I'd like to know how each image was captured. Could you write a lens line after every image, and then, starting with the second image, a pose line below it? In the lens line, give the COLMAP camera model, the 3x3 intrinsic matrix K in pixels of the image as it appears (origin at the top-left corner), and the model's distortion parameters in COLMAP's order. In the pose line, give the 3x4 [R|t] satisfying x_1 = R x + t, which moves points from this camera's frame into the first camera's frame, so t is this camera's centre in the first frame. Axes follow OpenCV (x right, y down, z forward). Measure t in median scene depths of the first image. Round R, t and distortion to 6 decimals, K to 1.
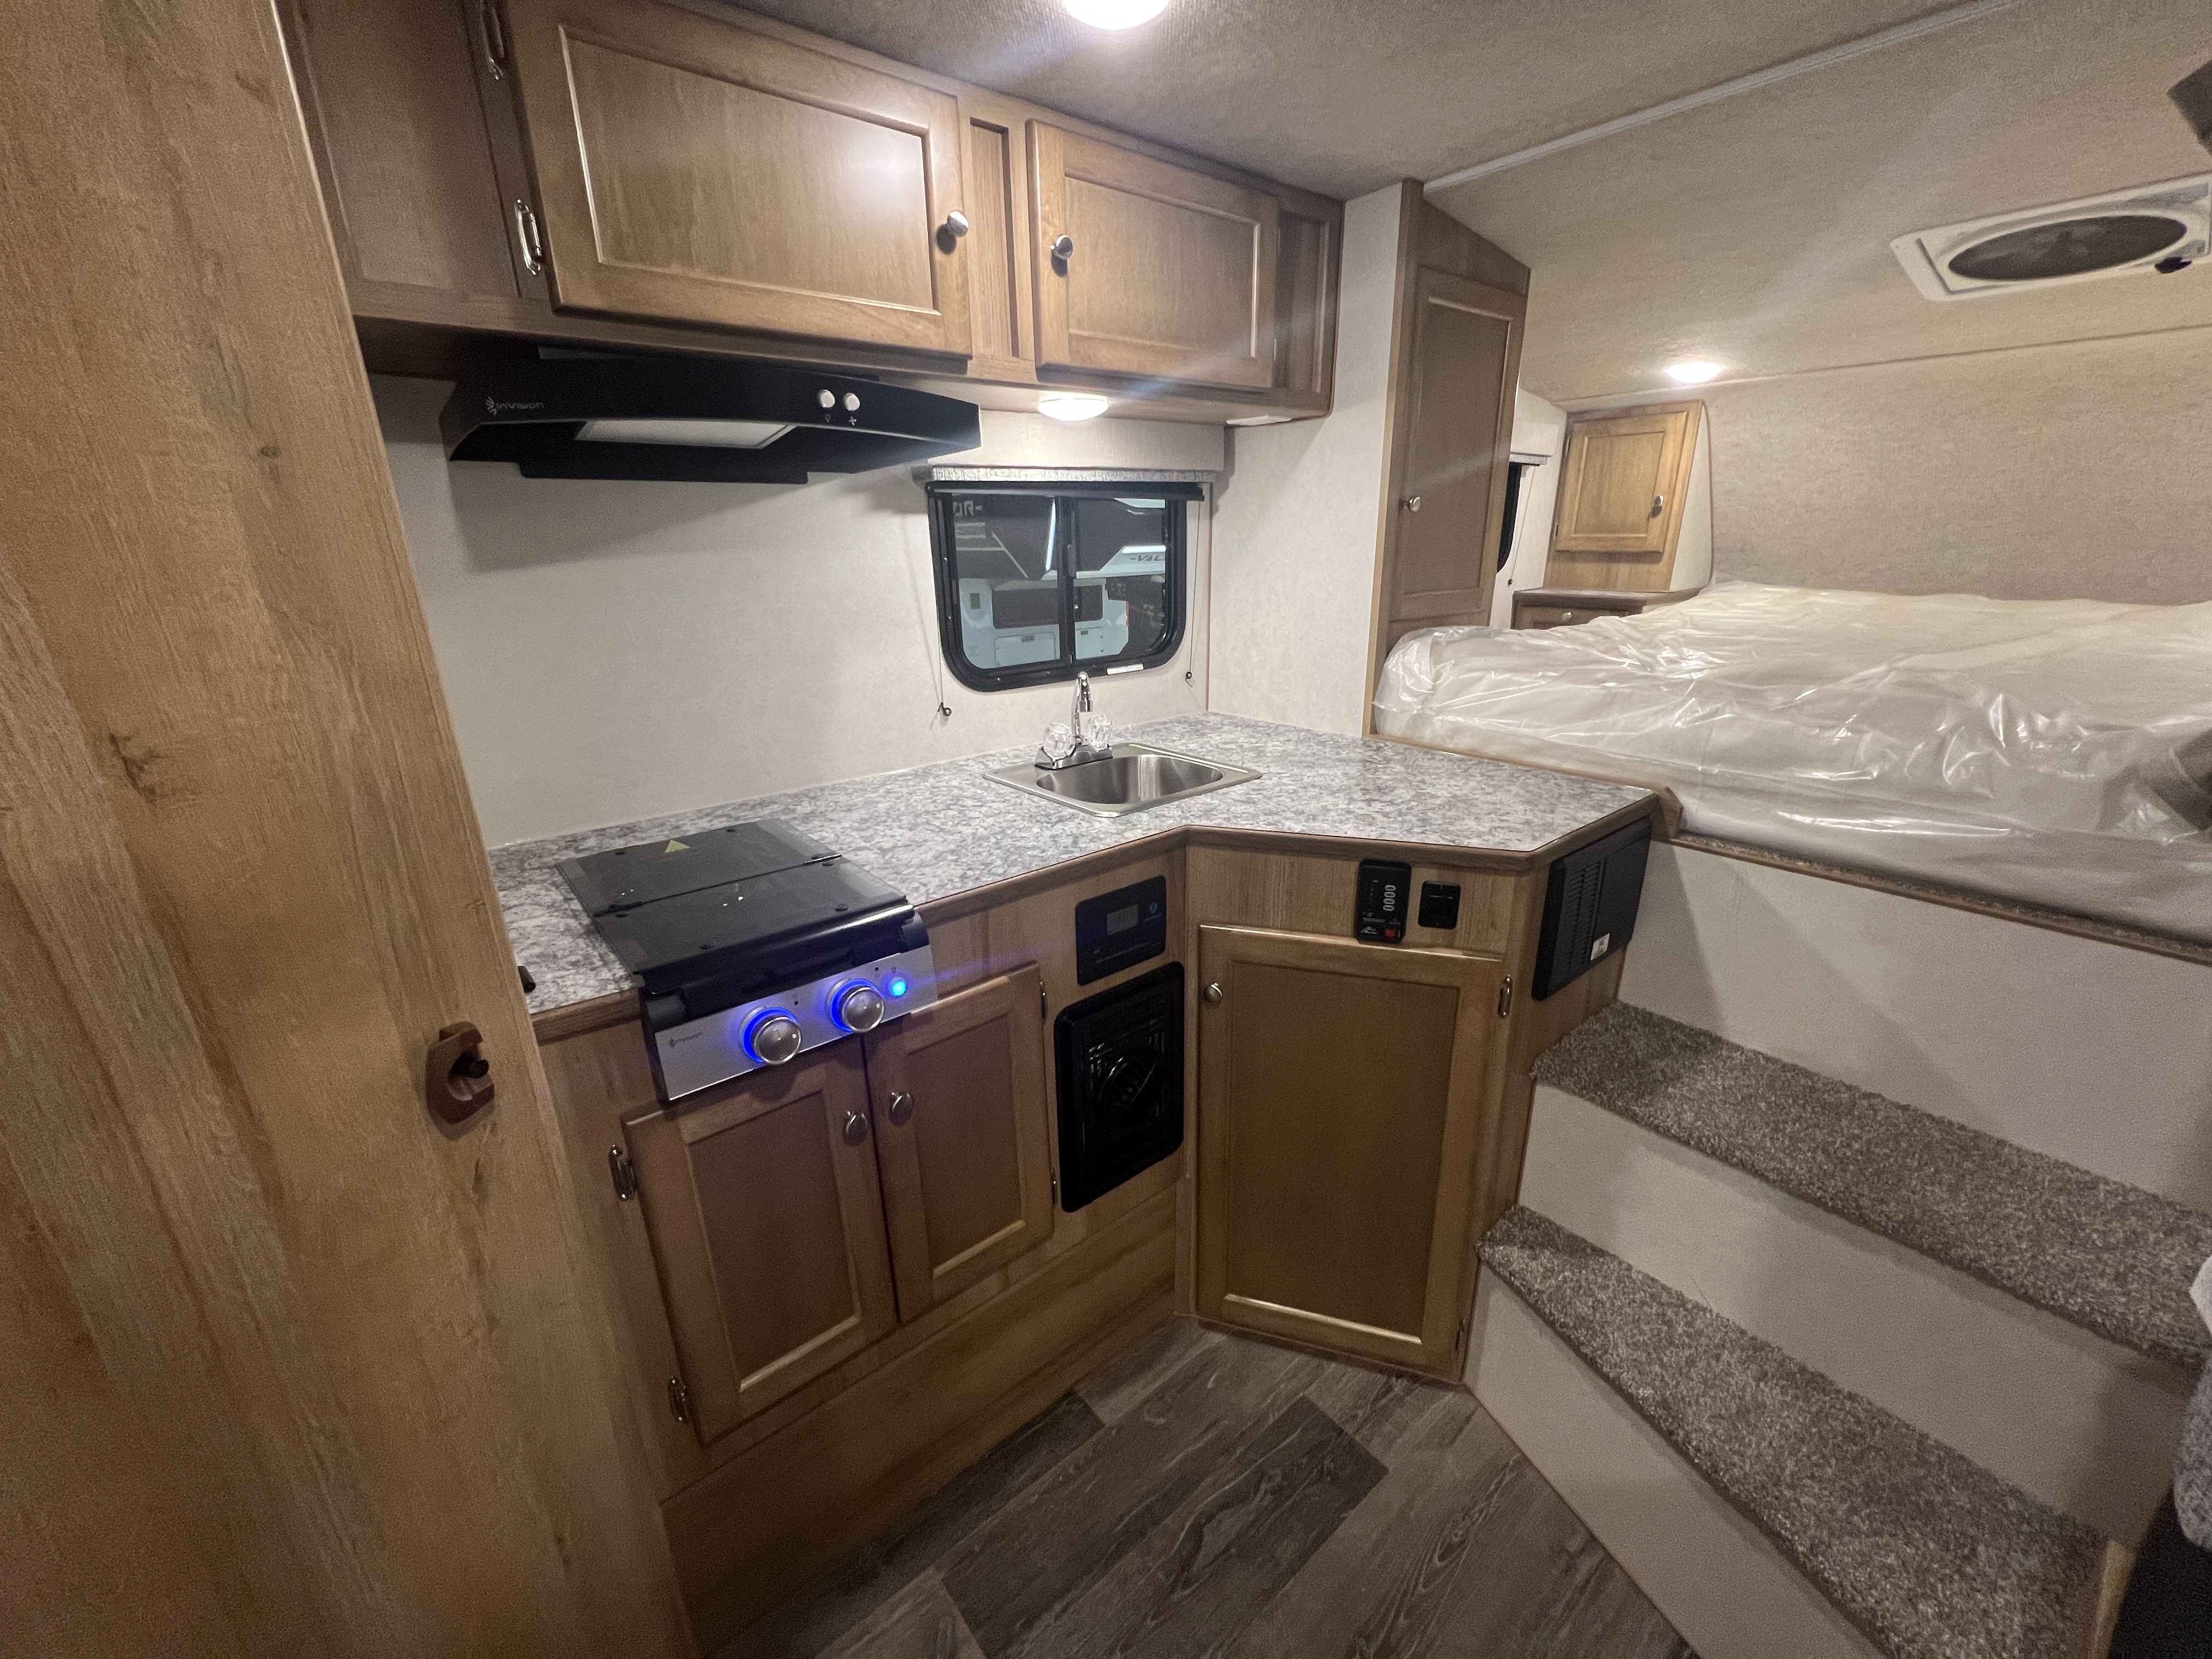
lens RADIAL K [[882.7, 0, 1105.0], [0, 882.7, 820.9], [0, 0, 1]] dist [-0.000994, -0.000040]
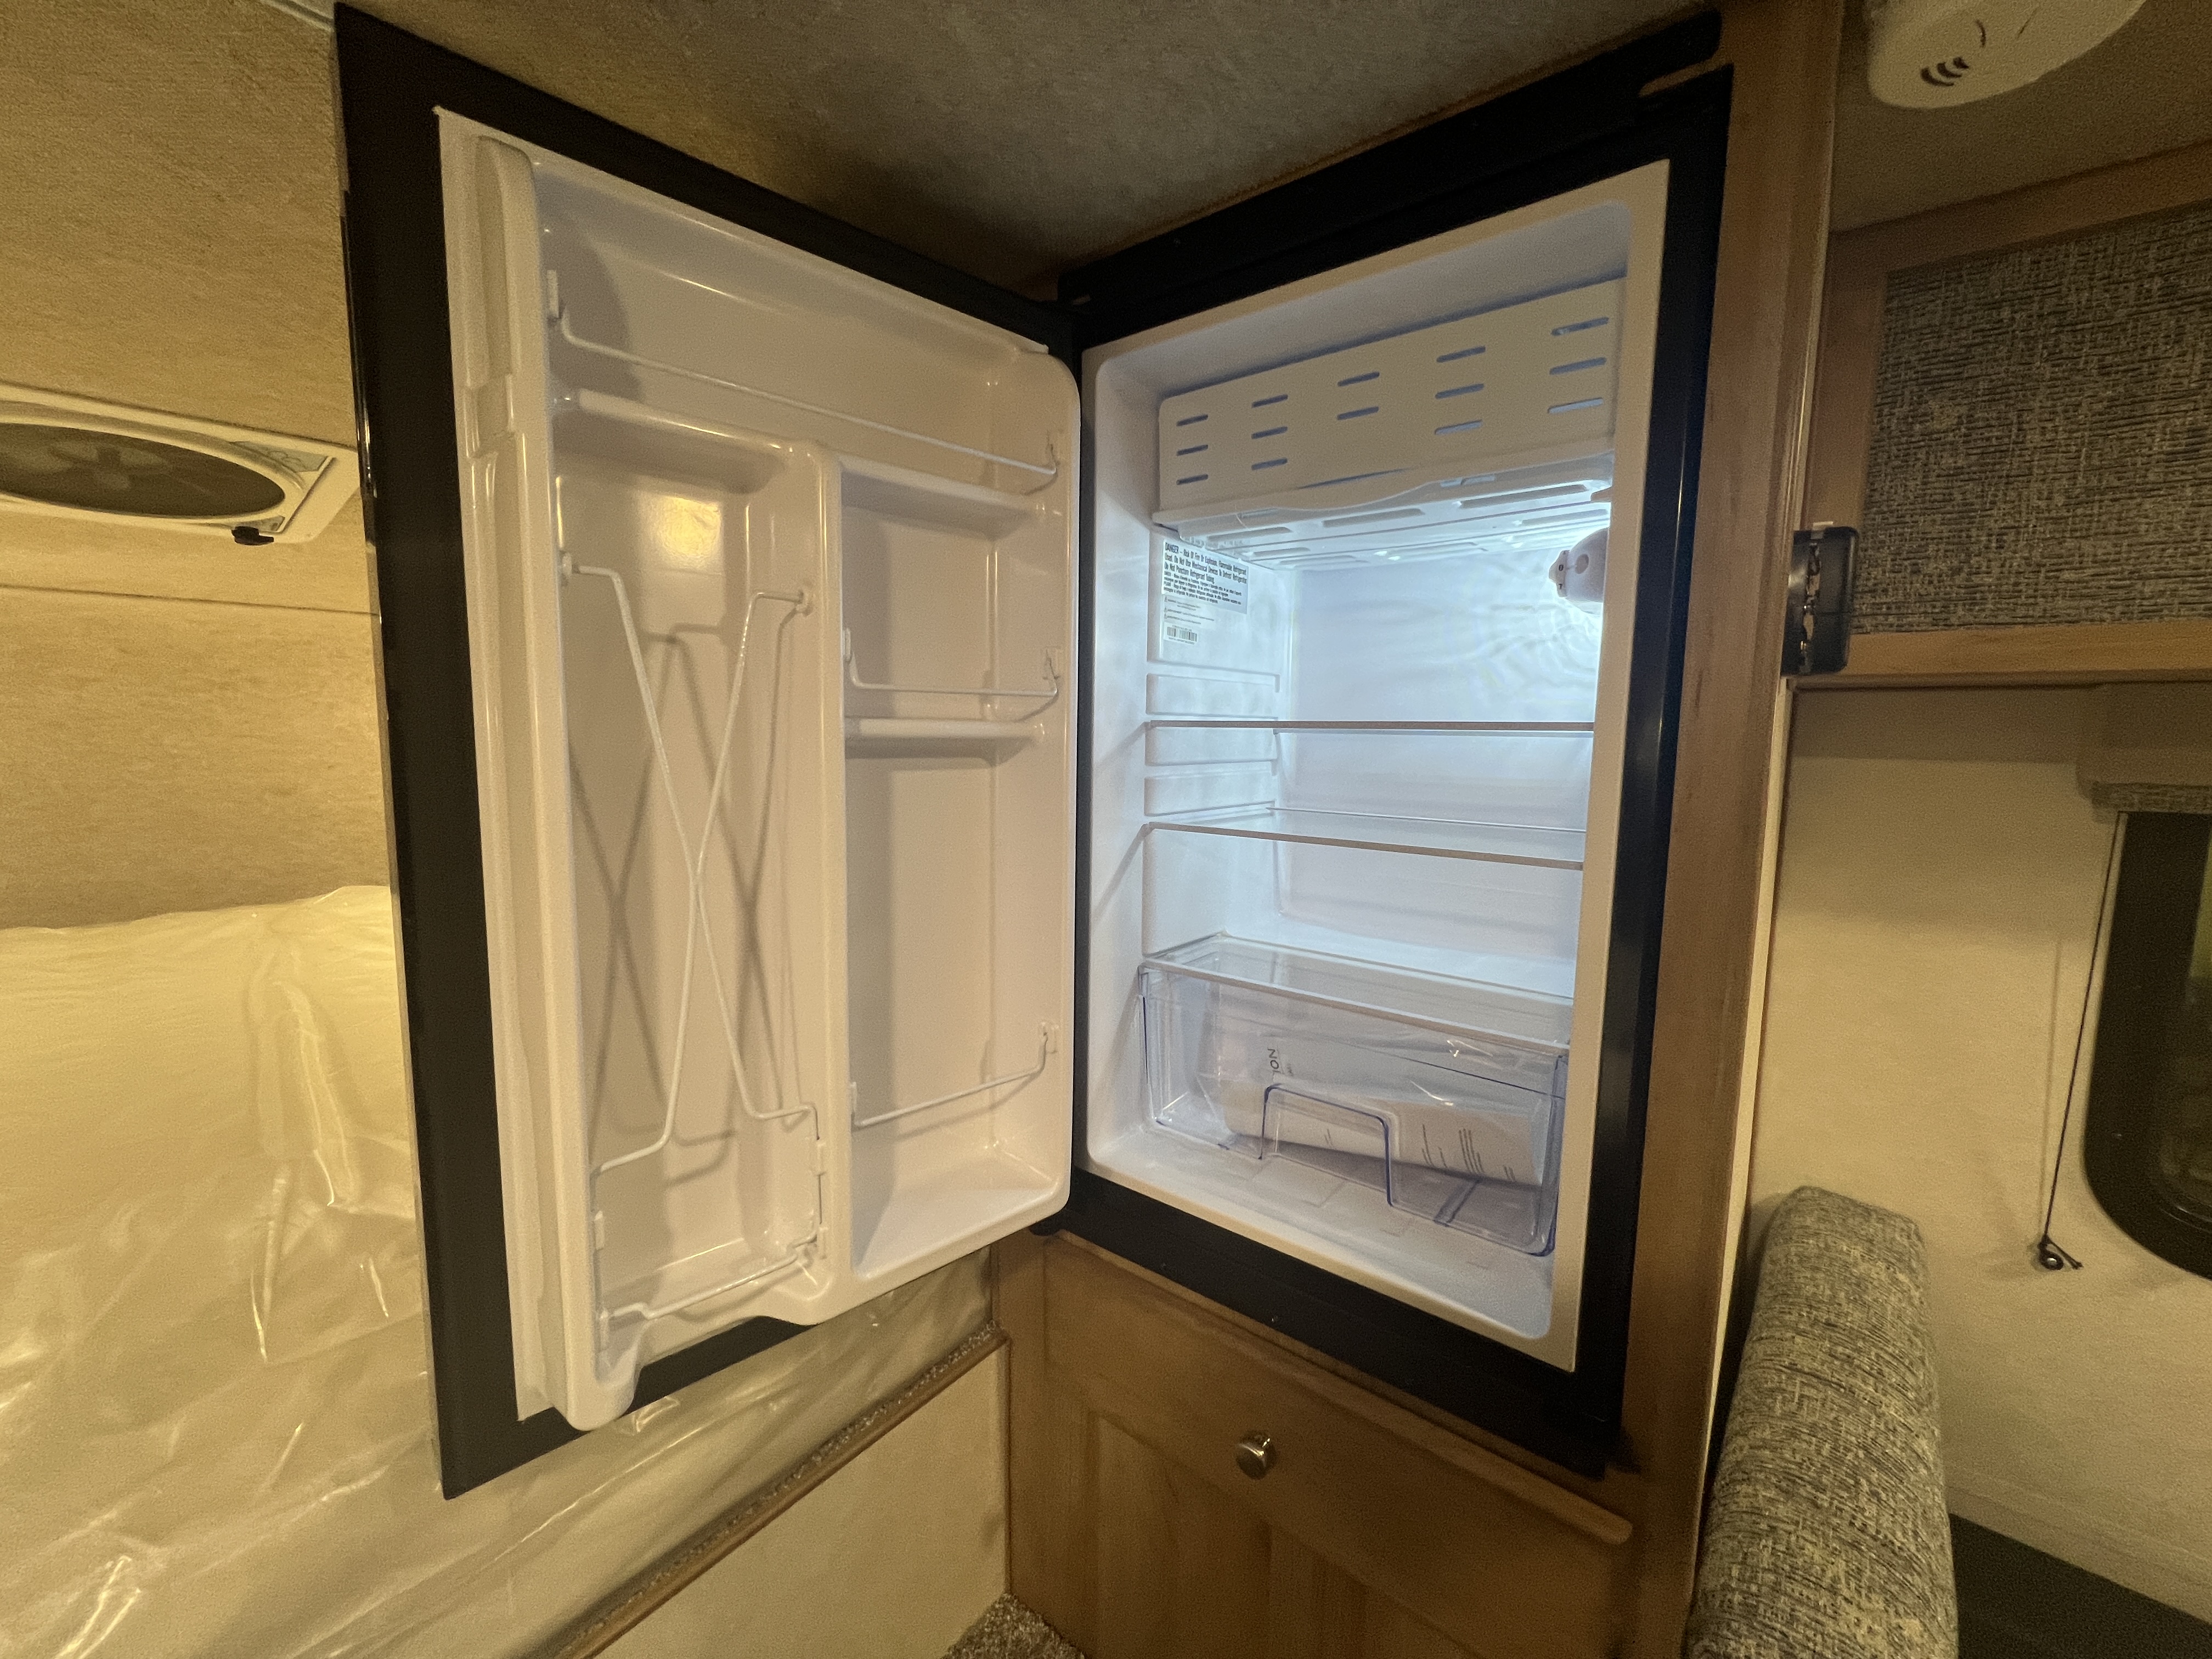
lens RADIAL K [[882.7, 0, 1105.0], [0, 882.7, 820.9], [0, 0, 1]] dist [-0.000994, -0.000040]
pose [[-0.220501, -0.098245, 0.970426, 0.307567], [0.309375, 0.936497, 0.165107, -0.333610], [-0.925022, 0.336632, -0.176104, 0.601286]]
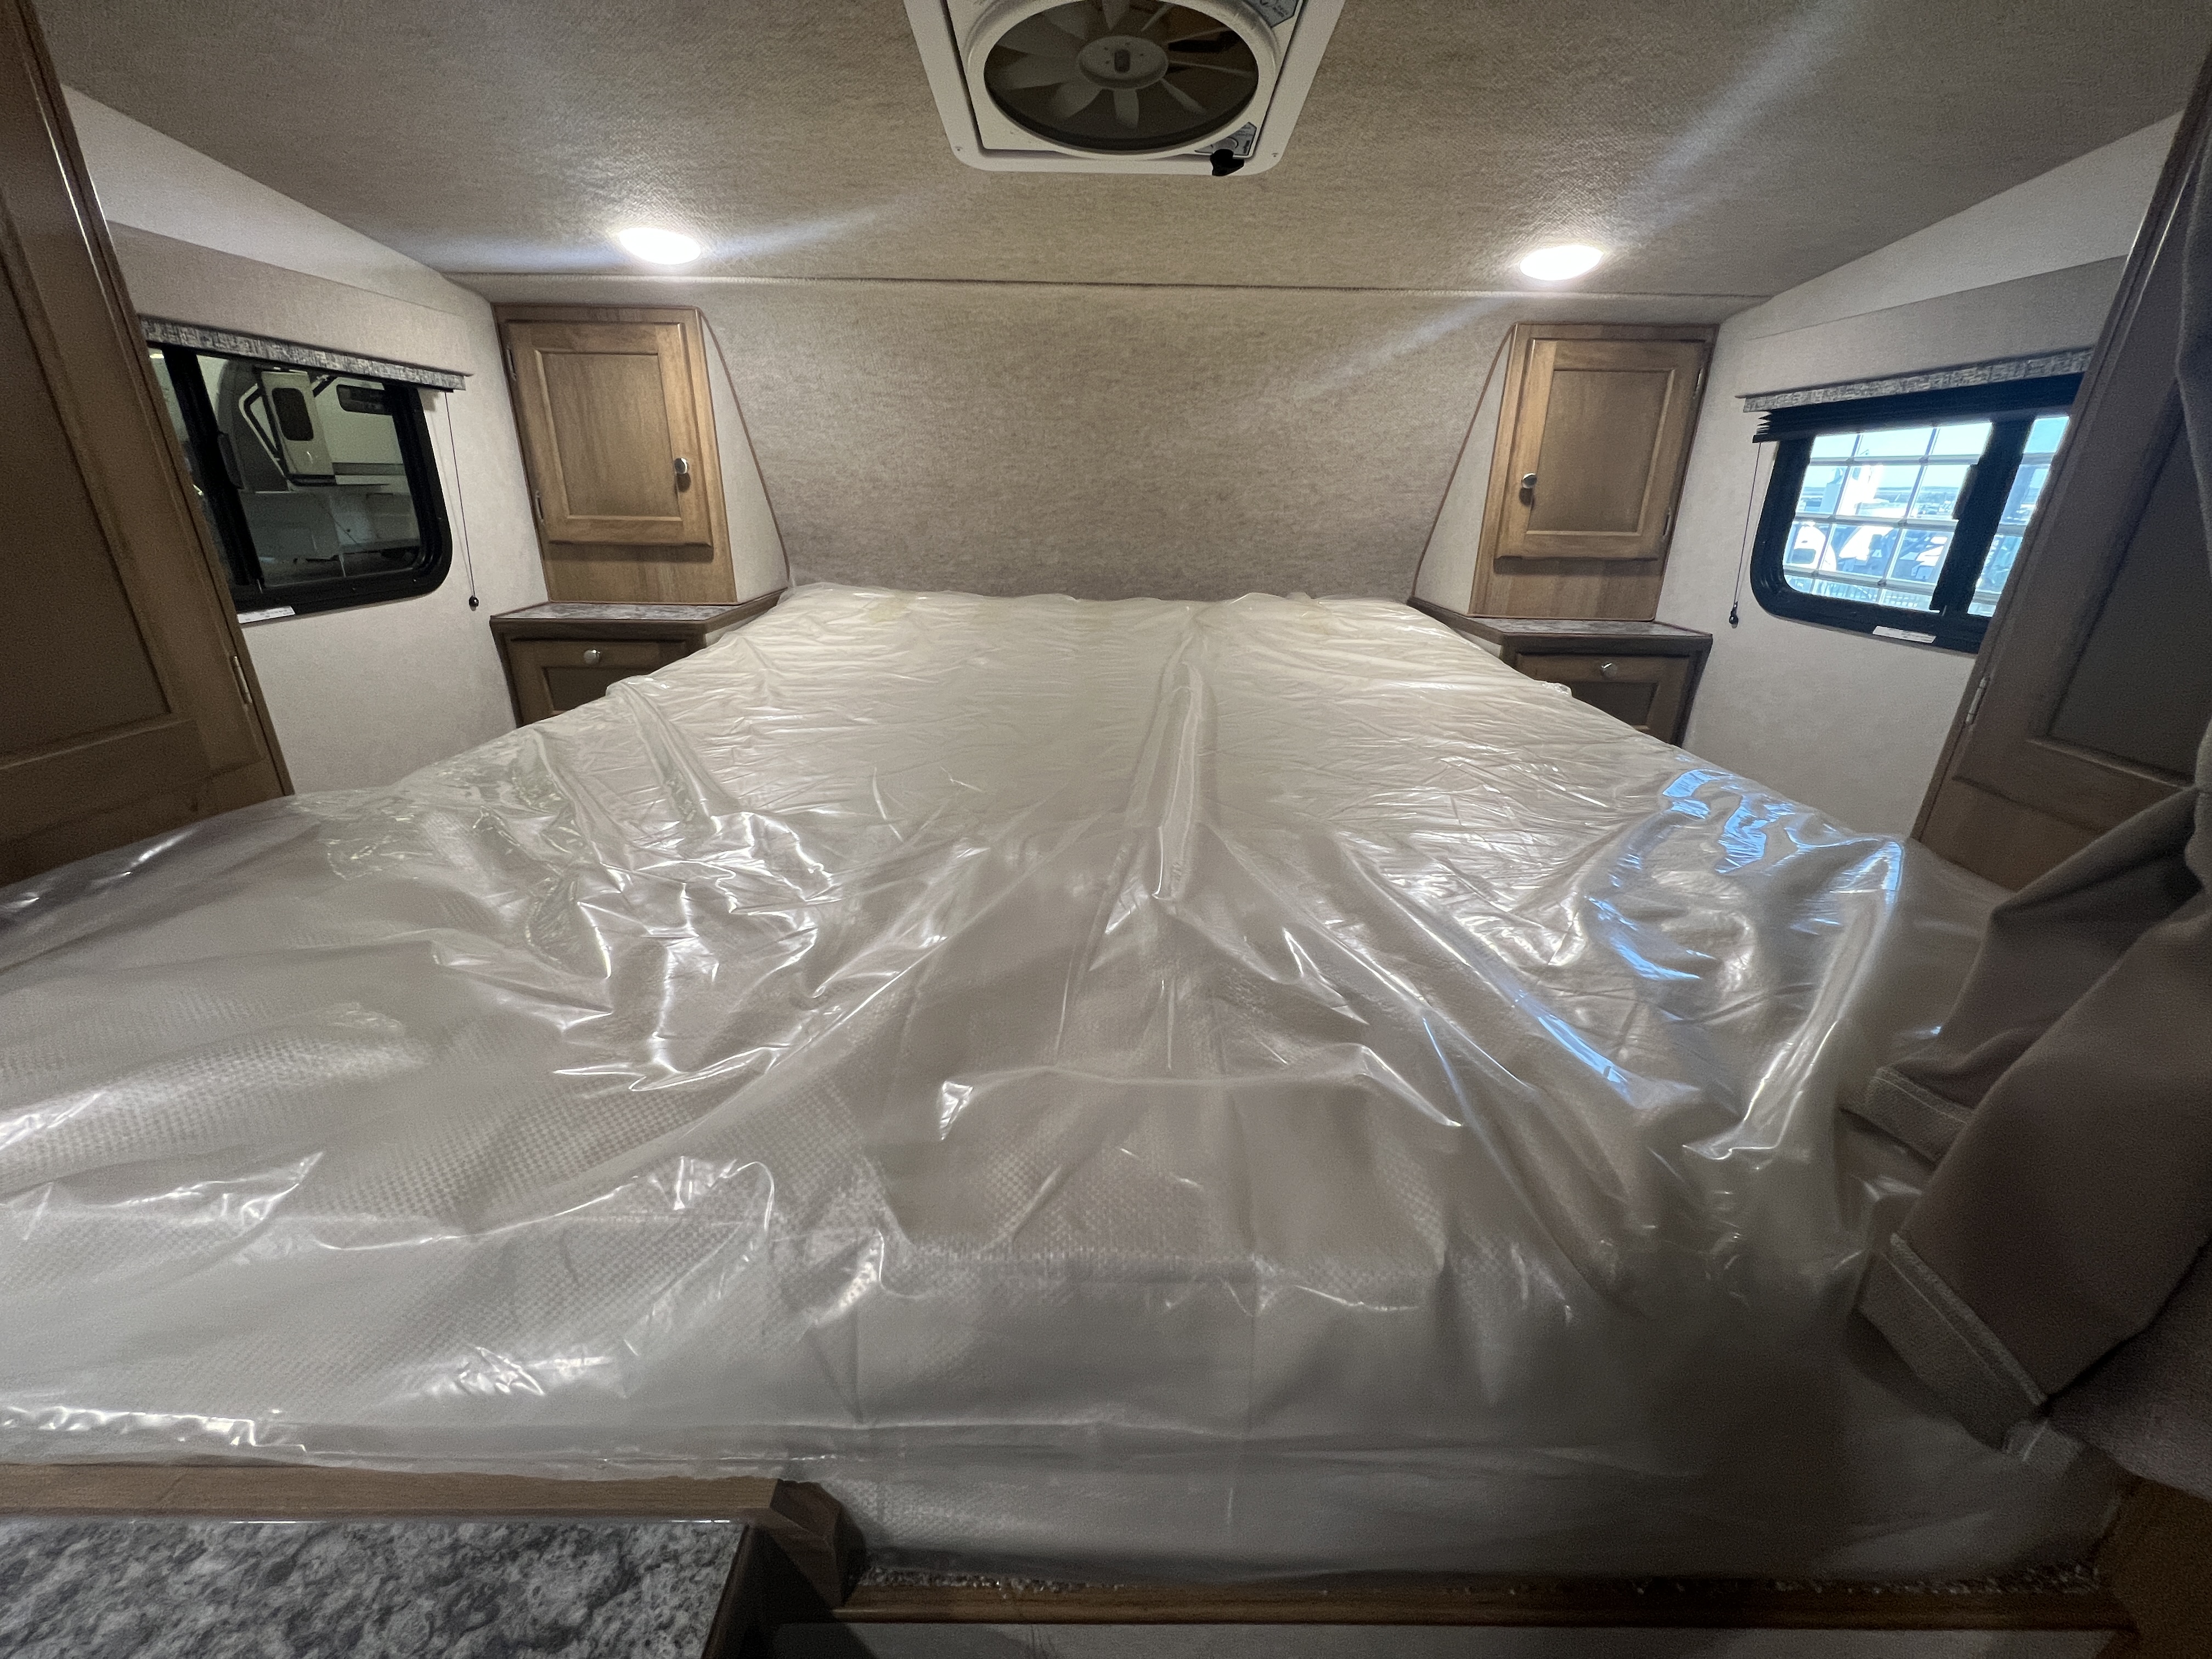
lens RADIAL K [[882.7, 0, 1105.0], [0, 882.7, 820.9], [0, 0, 1]] dist [-0.000994, -0.000040]
pose [[0.623403, -0.256701, 0.738562, 0.563959], [0.222059, 0.963804, 0.147553, -0.282154], [-0.749706, 0.072019, 0.657841, 0.737501]]
